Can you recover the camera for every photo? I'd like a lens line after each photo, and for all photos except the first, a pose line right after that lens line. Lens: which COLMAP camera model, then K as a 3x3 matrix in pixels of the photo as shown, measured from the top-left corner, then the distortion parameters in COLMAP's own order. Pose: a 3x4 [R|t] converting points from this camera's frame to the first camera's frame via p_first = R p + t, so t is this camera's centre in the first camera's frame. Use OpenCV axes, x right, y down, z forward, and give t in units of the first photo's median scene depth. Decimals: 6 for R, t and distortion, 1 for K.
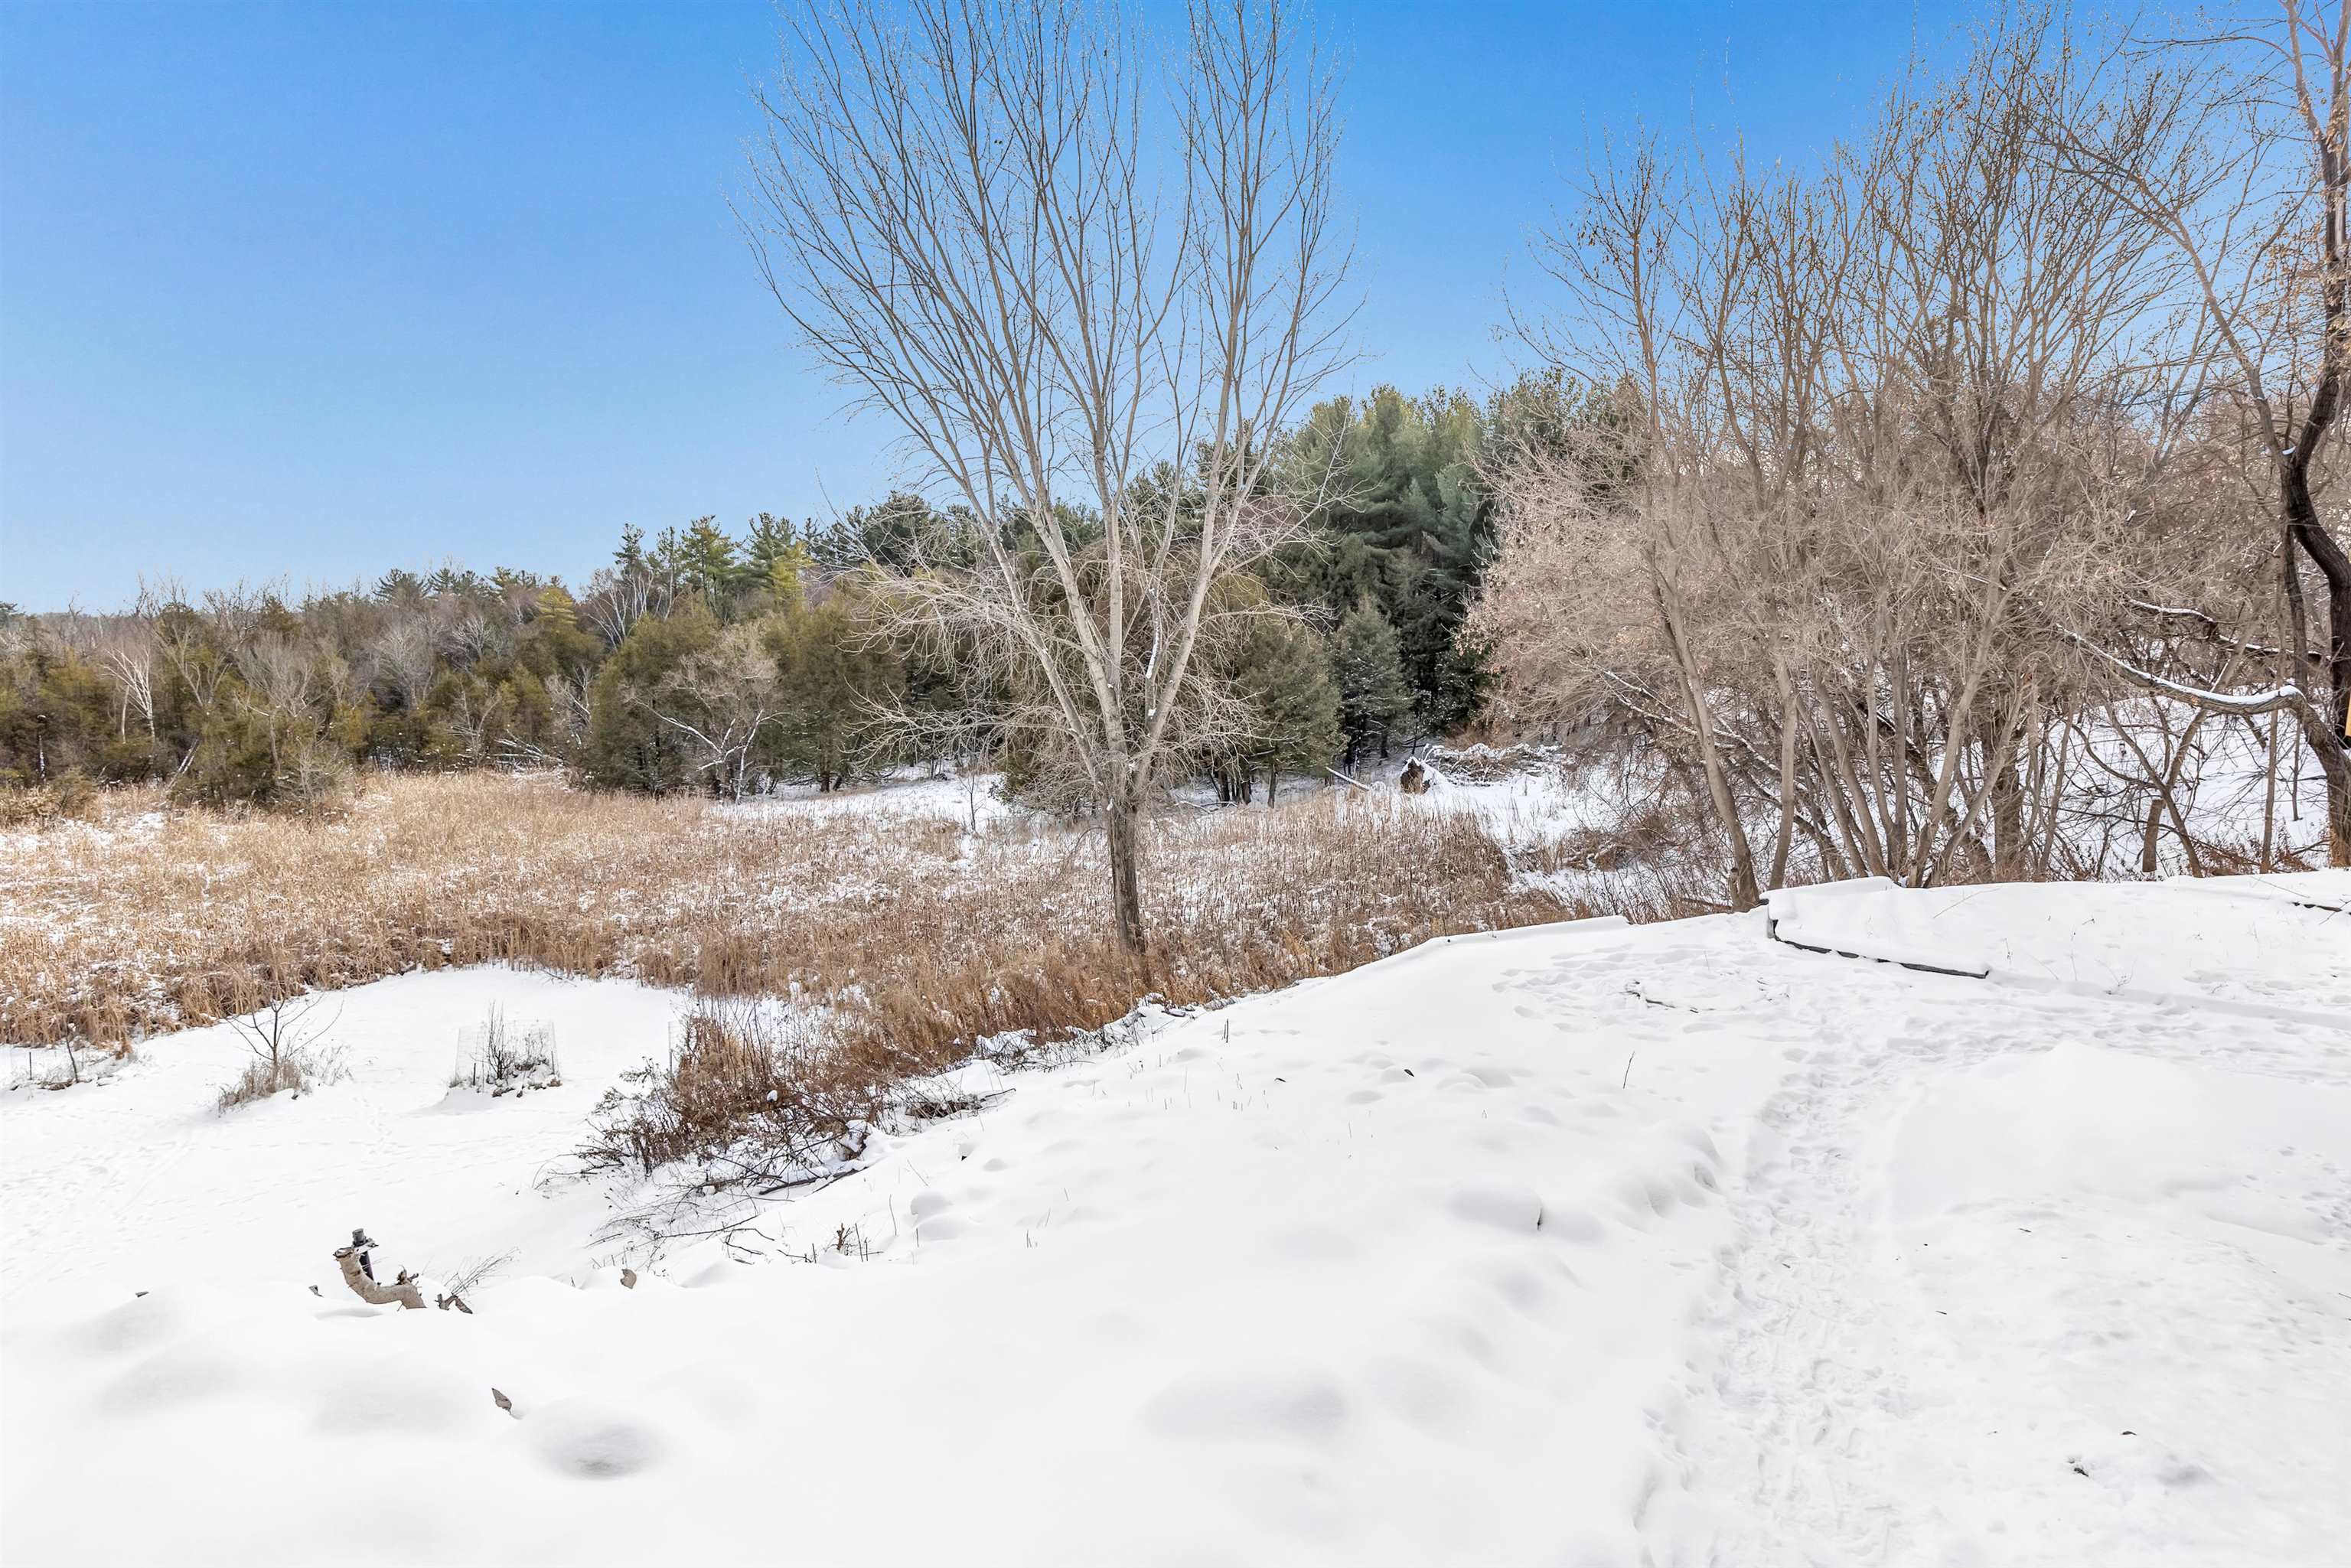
lens RADIAL K [[1058.9, 0, 1275.2], [0, 1058.9, 790.1], [0, 0, 1]] dist [-0.001589, 0.000098]
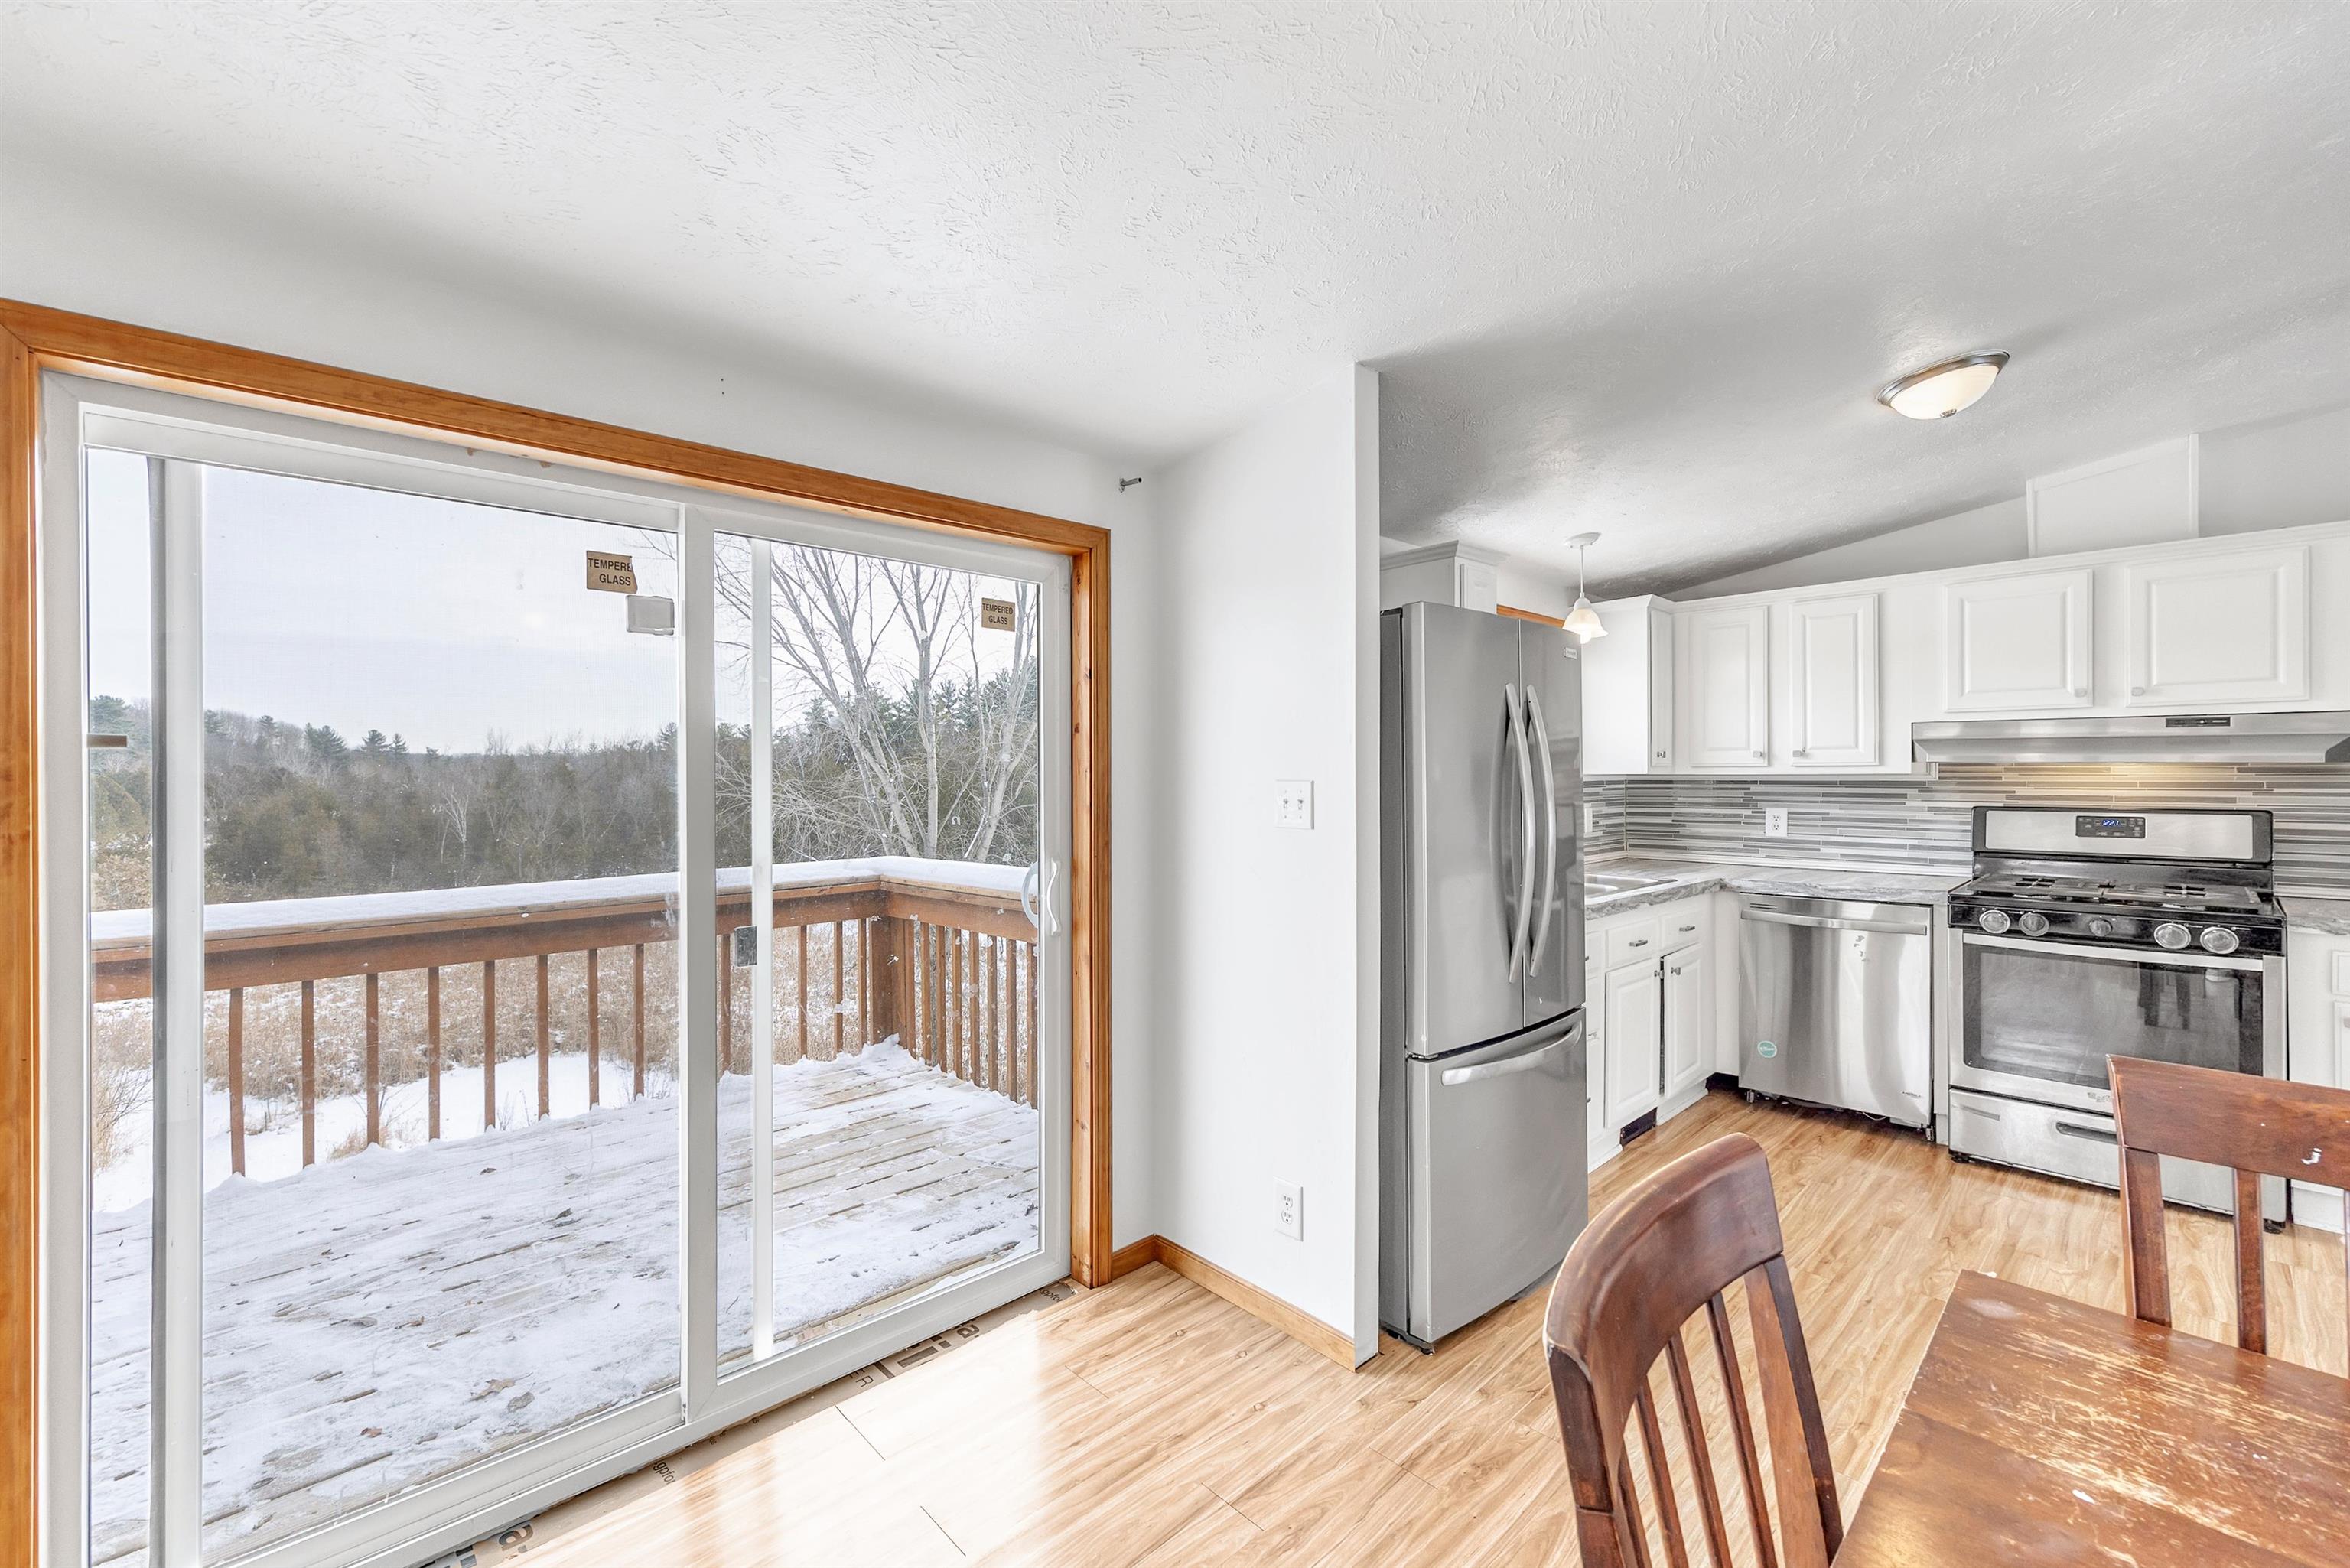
lens RADIAL K [[962.2, 0, 1153.3], [0, 962.2, 776.9], [0, 0, 1]] dist [0.007722, 0.000112]
pose [[0.973699, -0.000327, -0.227837, 0.081892], [-0.030935, 0.990549, -0.133626, -0.013425], [0.225727, 0.137160, 0.964487, -0.005364]]
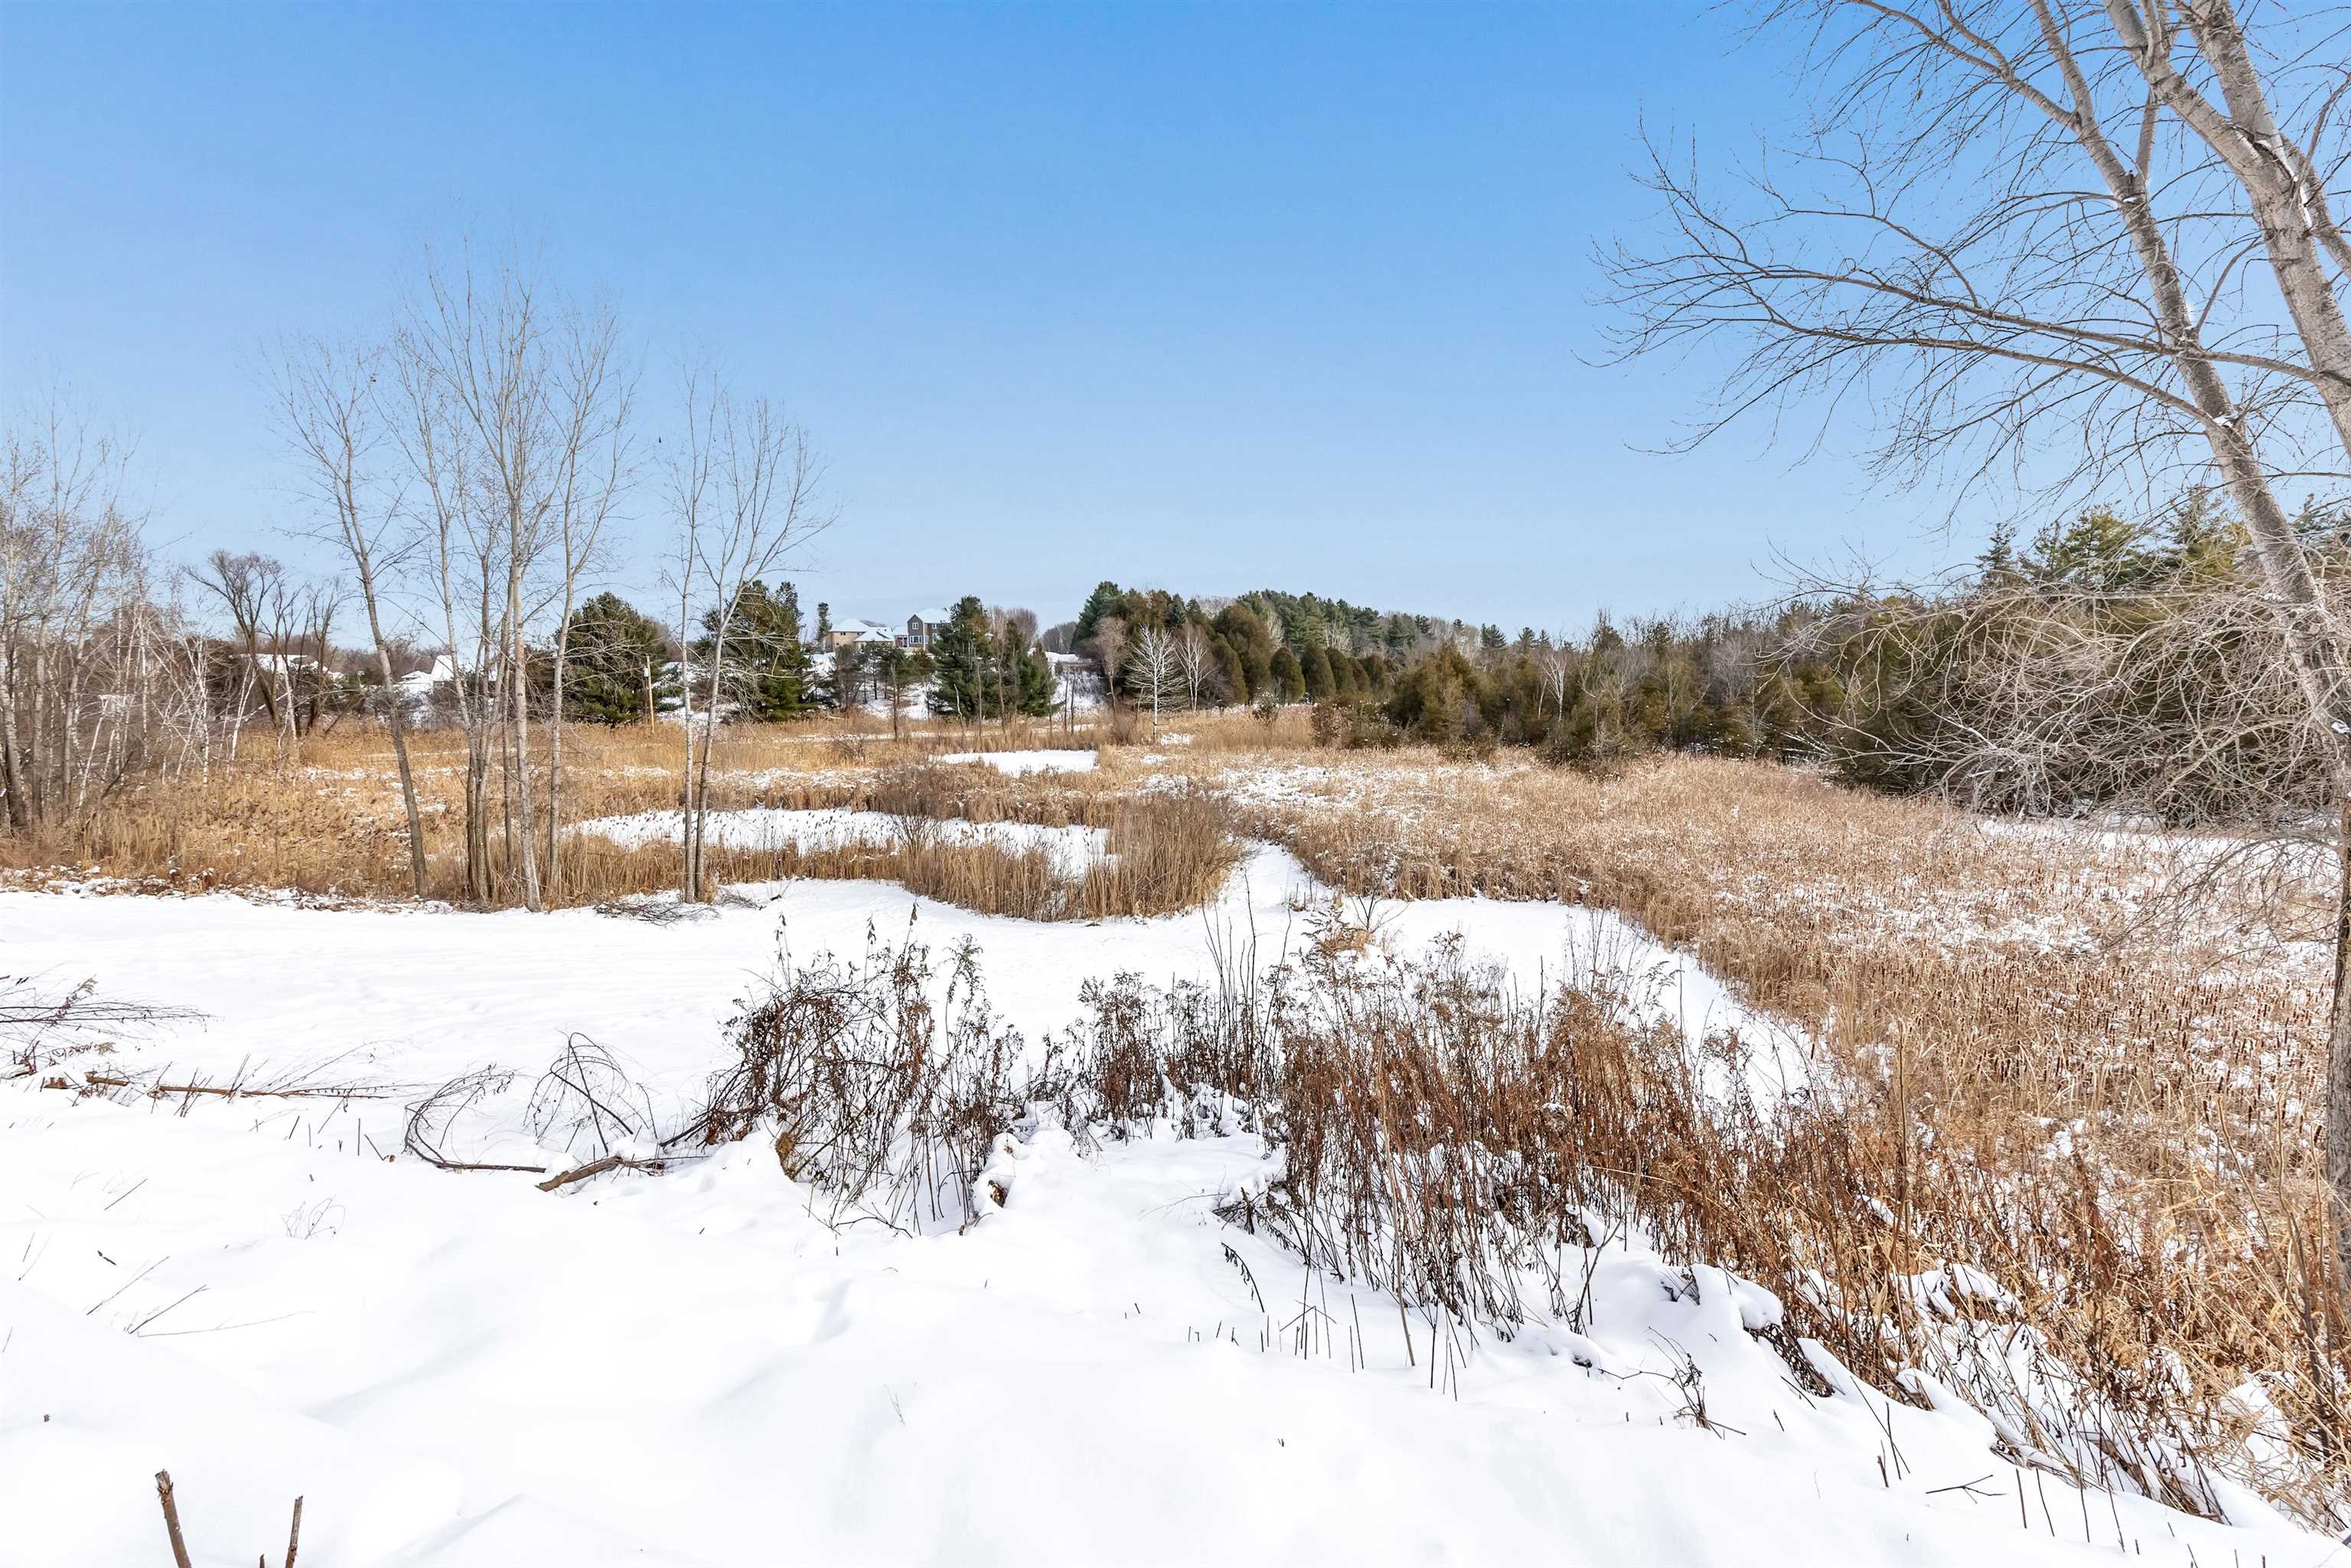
lens RADIAL K [[962.6, 0, 1153.8], [0, 962.6, 776.9], [0, 0, 1]] dist [0.007722, 0.000112]
pose [[0.290192, 0.104121, -0.951287, 0.010064], [-0.128697, 0.989279, 0.069020, 0.010338], [0.948275, 0.102399, 0.300481, 0.117176]]
